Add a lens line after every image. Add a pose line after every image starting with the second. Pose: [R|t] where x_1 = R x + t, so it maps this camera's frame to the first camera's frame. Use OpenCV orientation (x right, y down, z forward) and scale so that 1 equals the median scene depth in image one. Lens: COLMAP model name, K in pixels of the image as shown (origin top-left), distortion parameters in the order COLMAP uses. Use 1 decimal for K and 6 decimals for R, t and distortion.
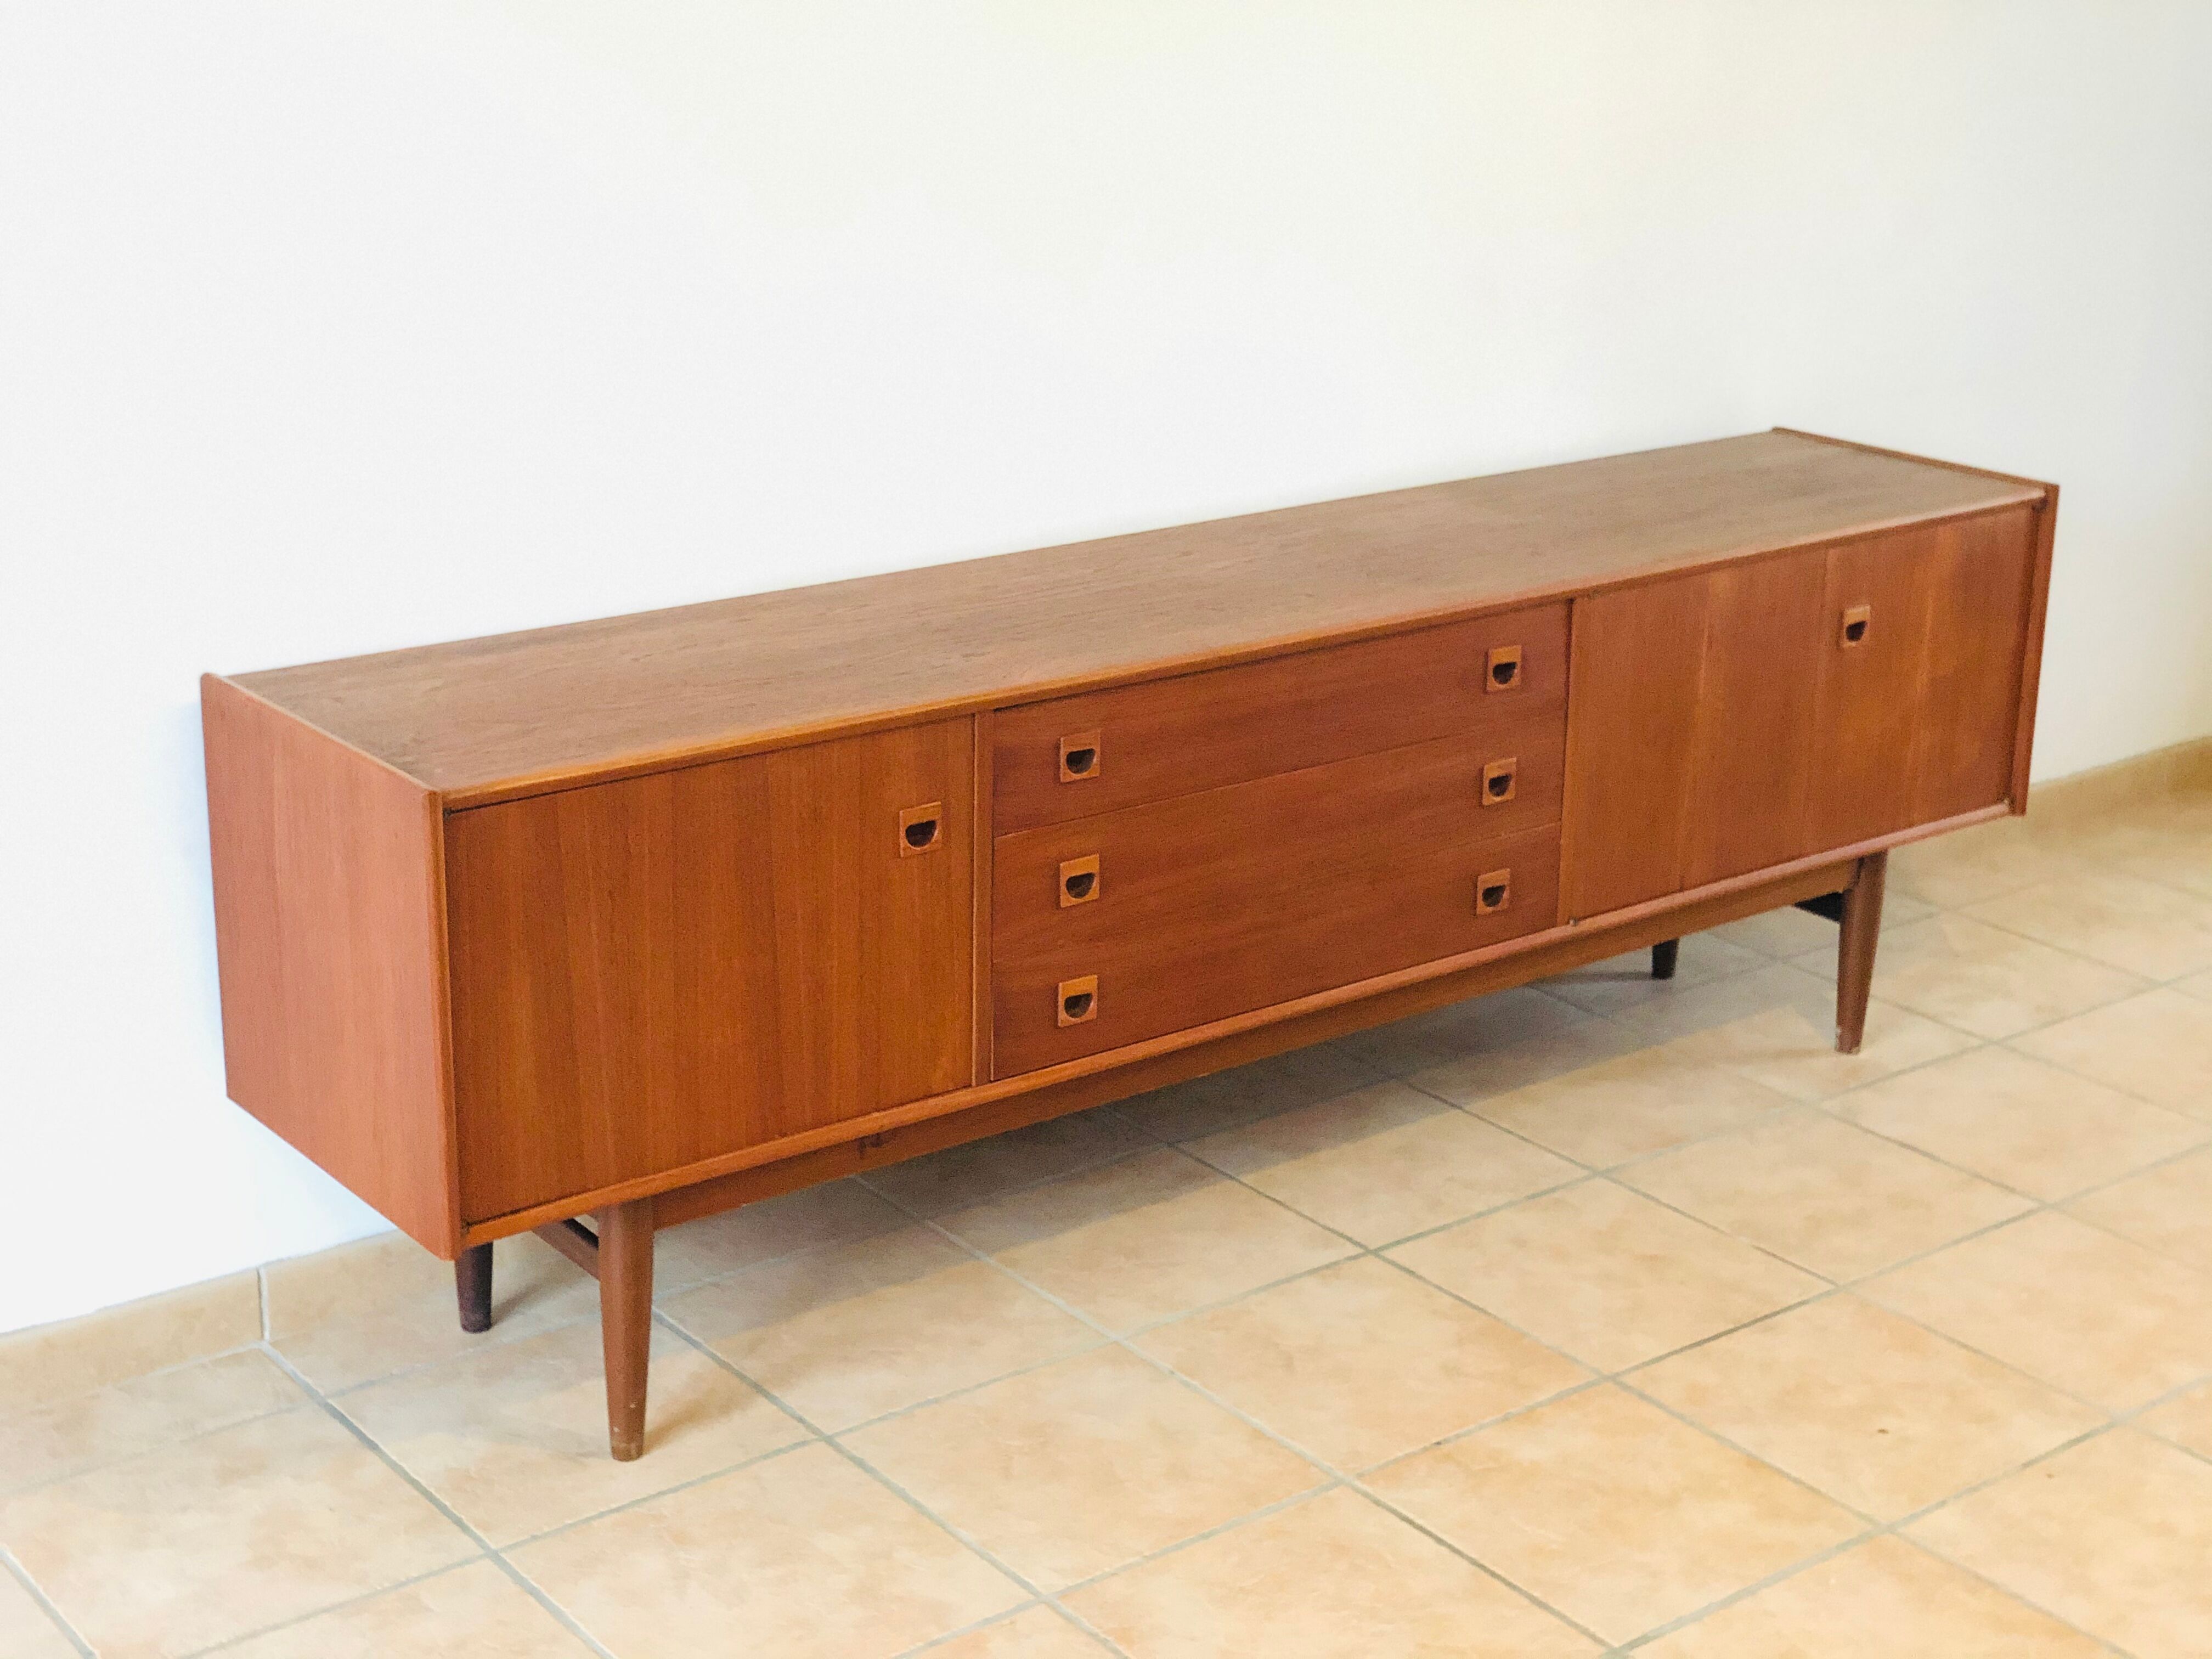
lens RADIAL K [[3302.6, 0, 1096.1], [0, 3302.6, 832.9], [0, 0, 1]] dist [0.063952, 0.000000]
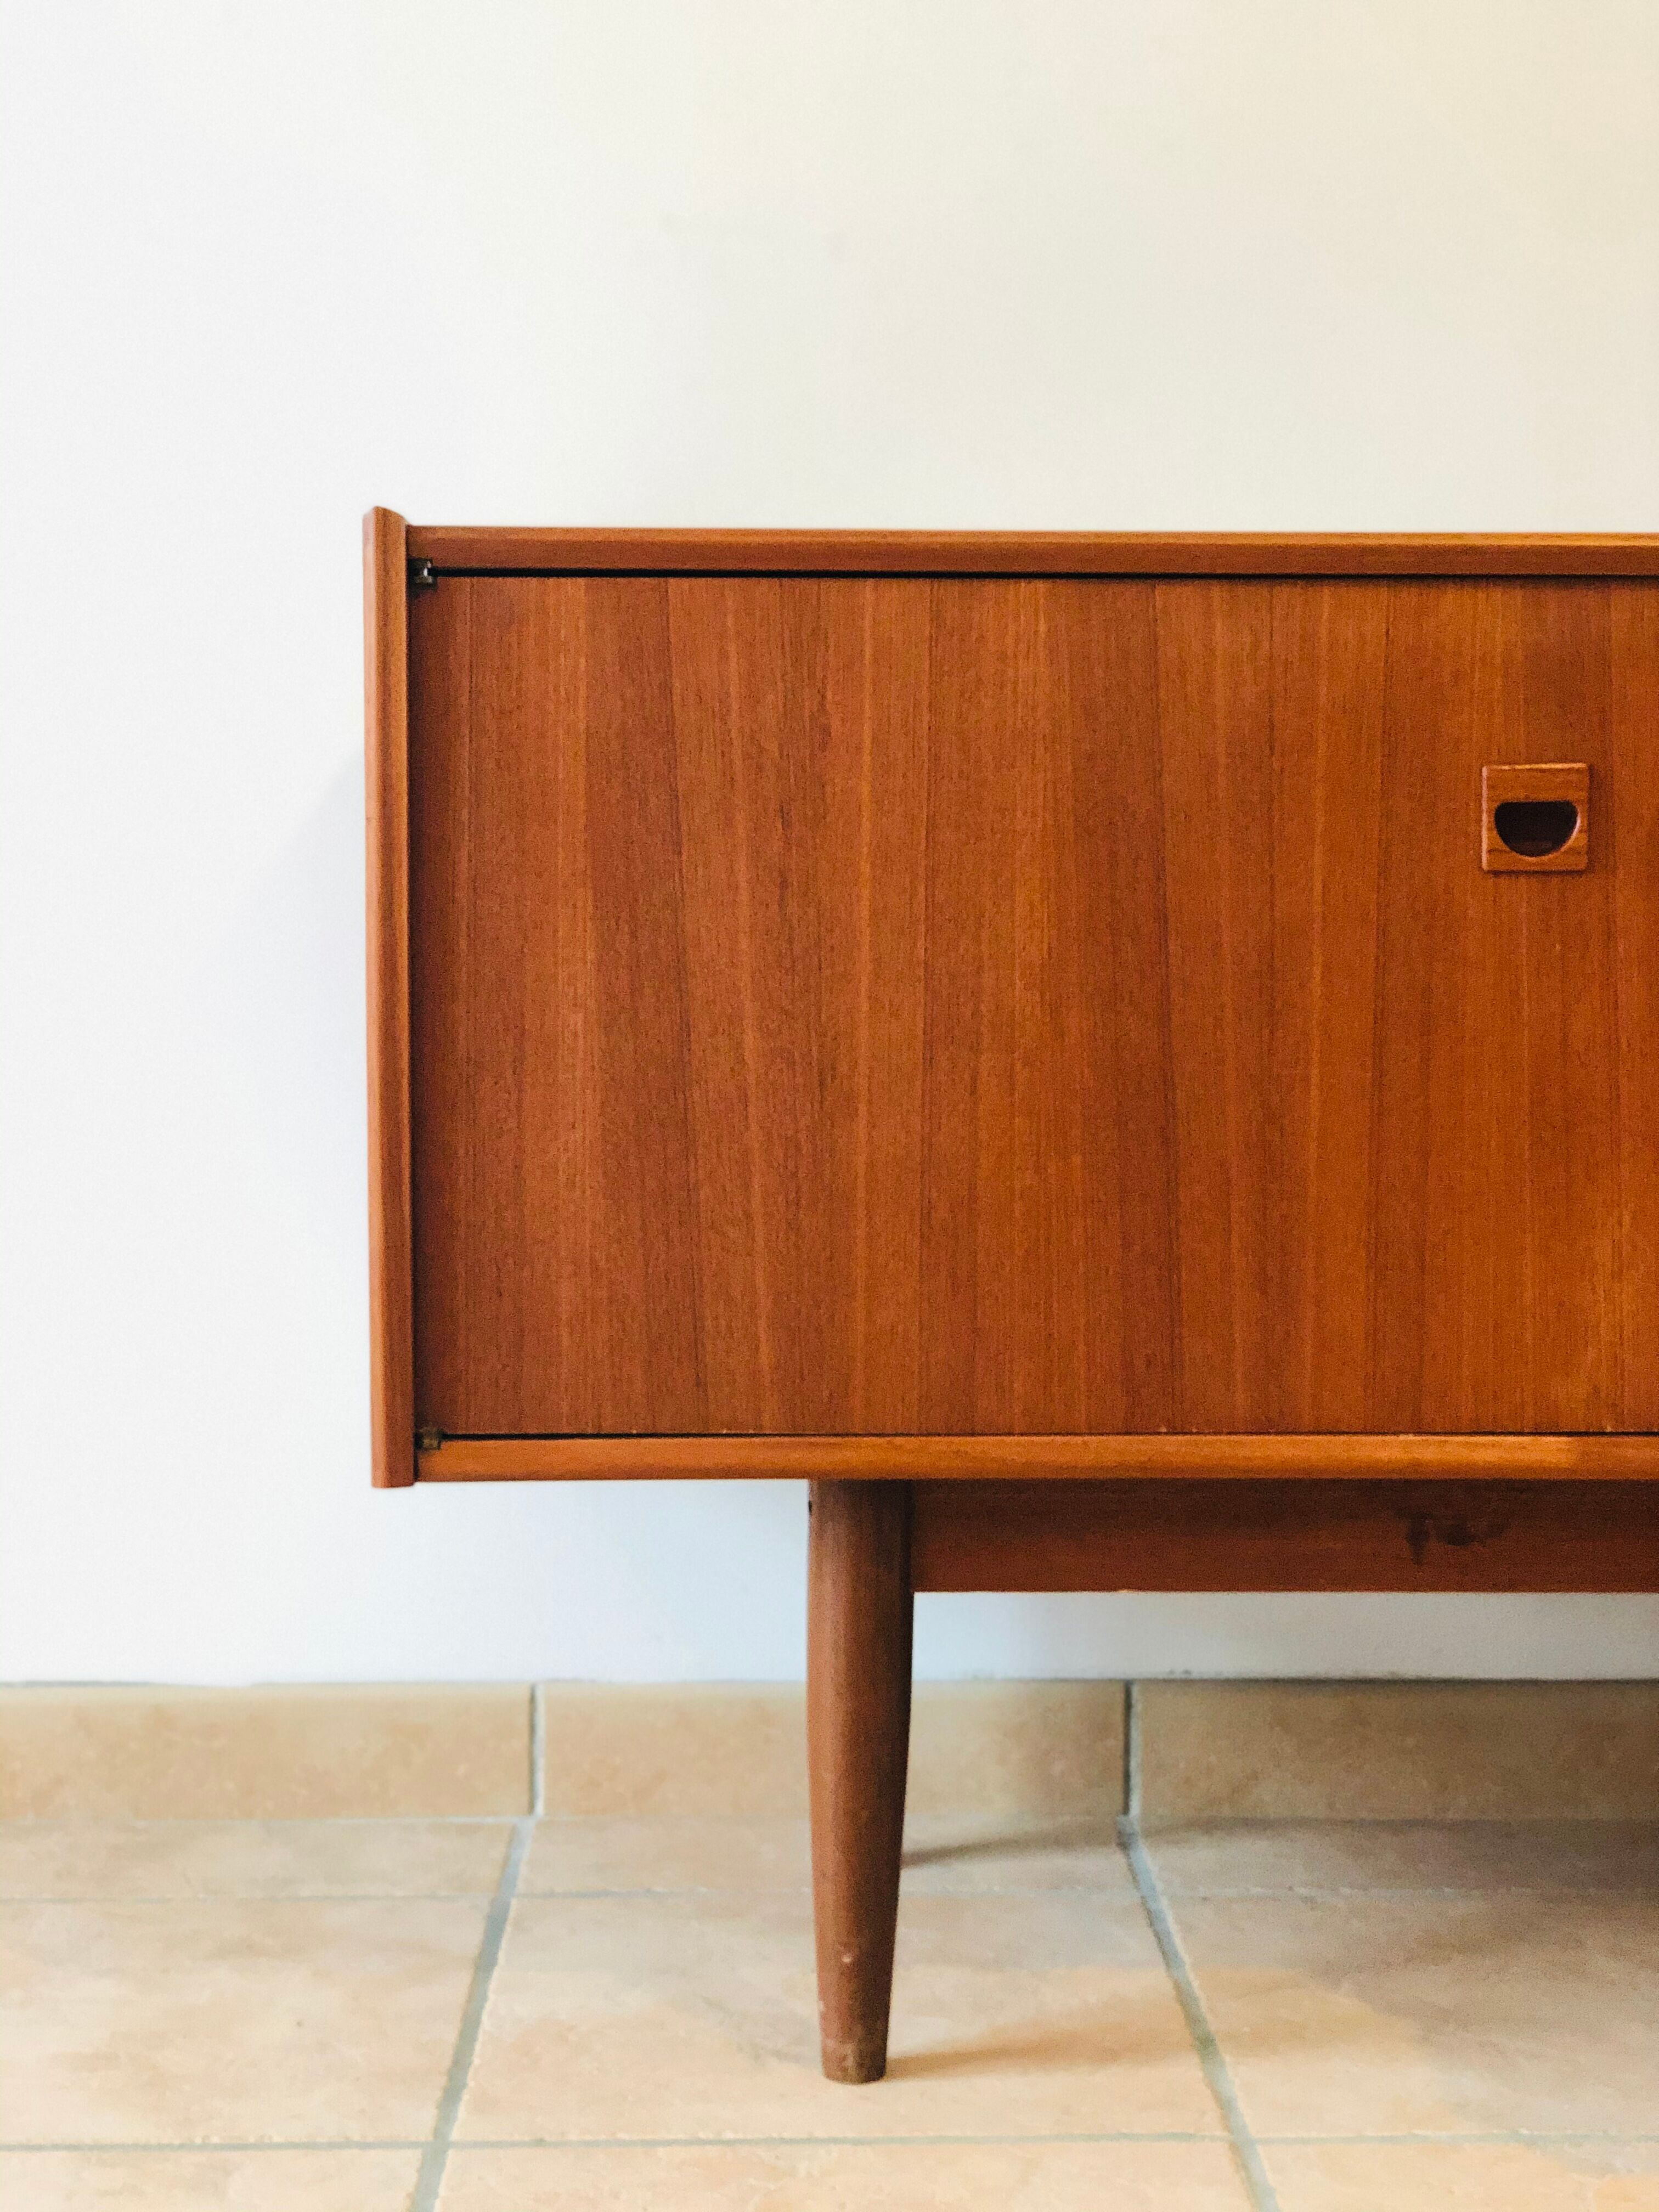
lens RADIAL K [[3369.5, 0, 825.1], [0, 3369.5, 1100.9], [0, 0, 1]] dist [0.036551, 0.000000]
pose [[0.800125, 0.024088, -0.599349, 0.147276], [-0.174449, 0.965348, -0.194090, 0.141425], [0.573905, 0.259852, 0.776601, 0.550909]]
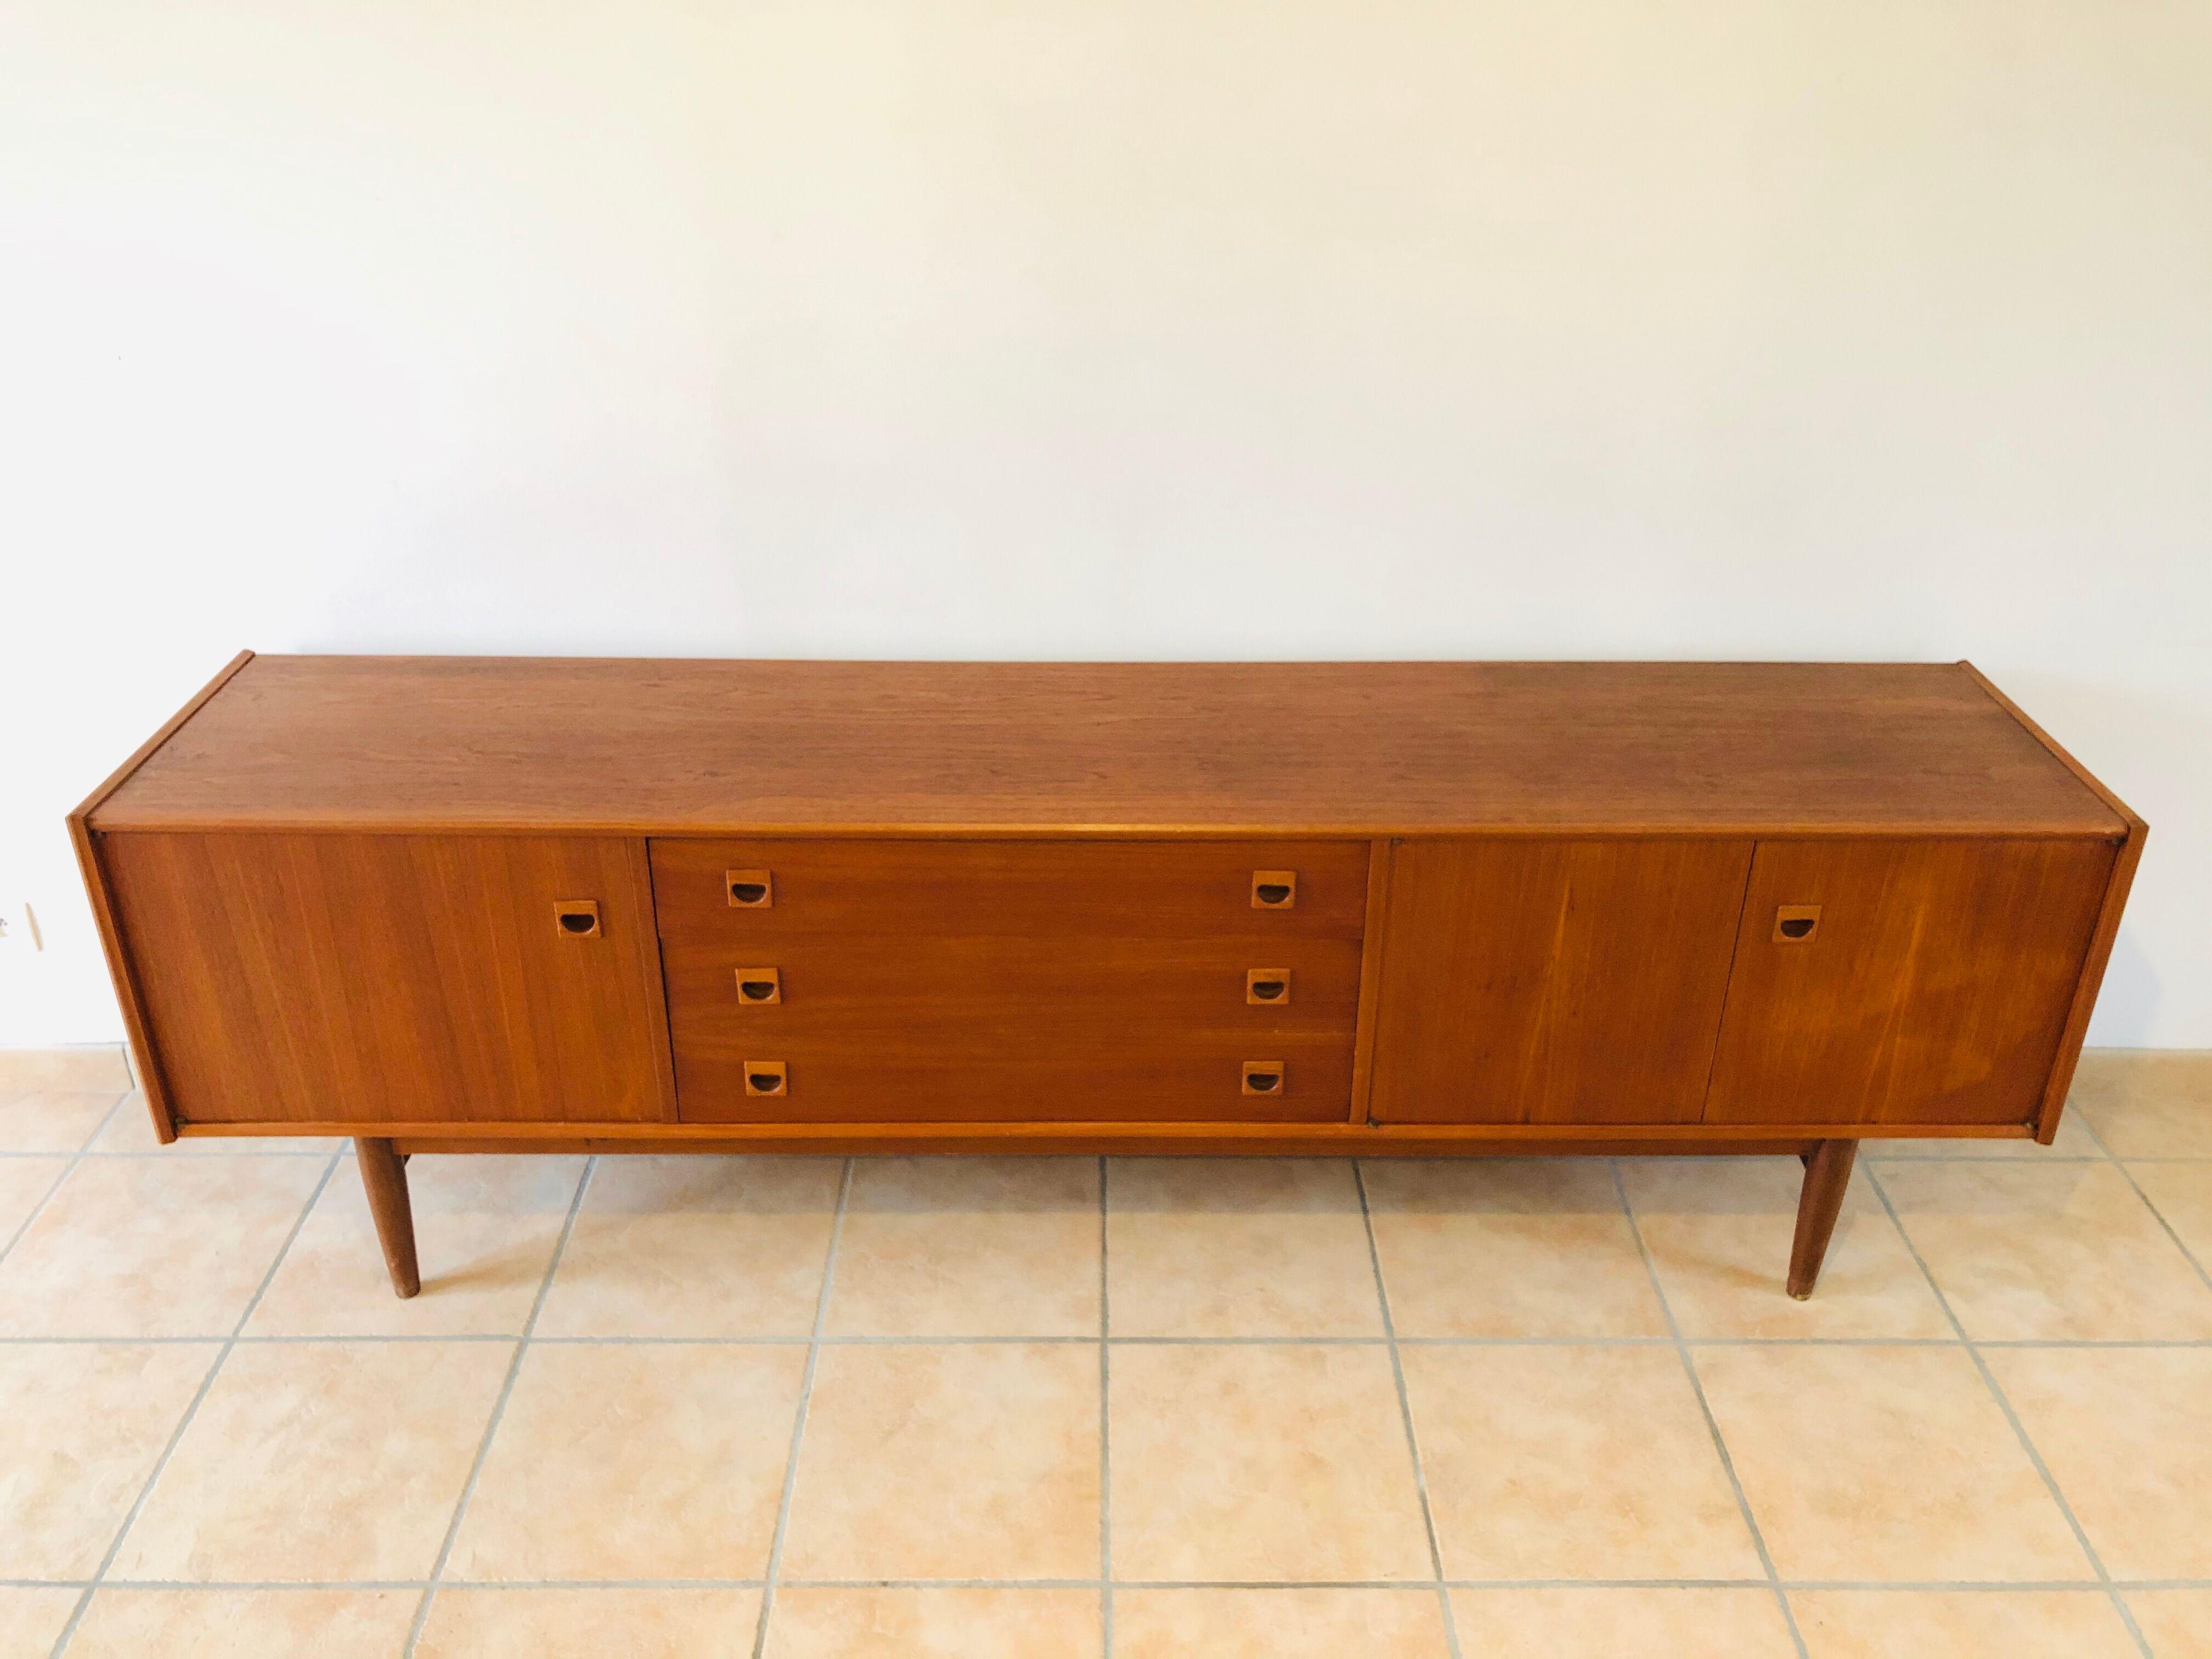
lens RADIAL K [[1827.8, 0, 1106.2], [0, 1827.8, 799.0], [0, 0, 1]] dist [0.009449, 0.009682]
pose [[0.795563, 0.272070, -0.541348, 0.410121], [-0.185239, 0.959945, 0.210220, -0.200732], [0.576858, -0.066964, 0.814095, 0.557279]]
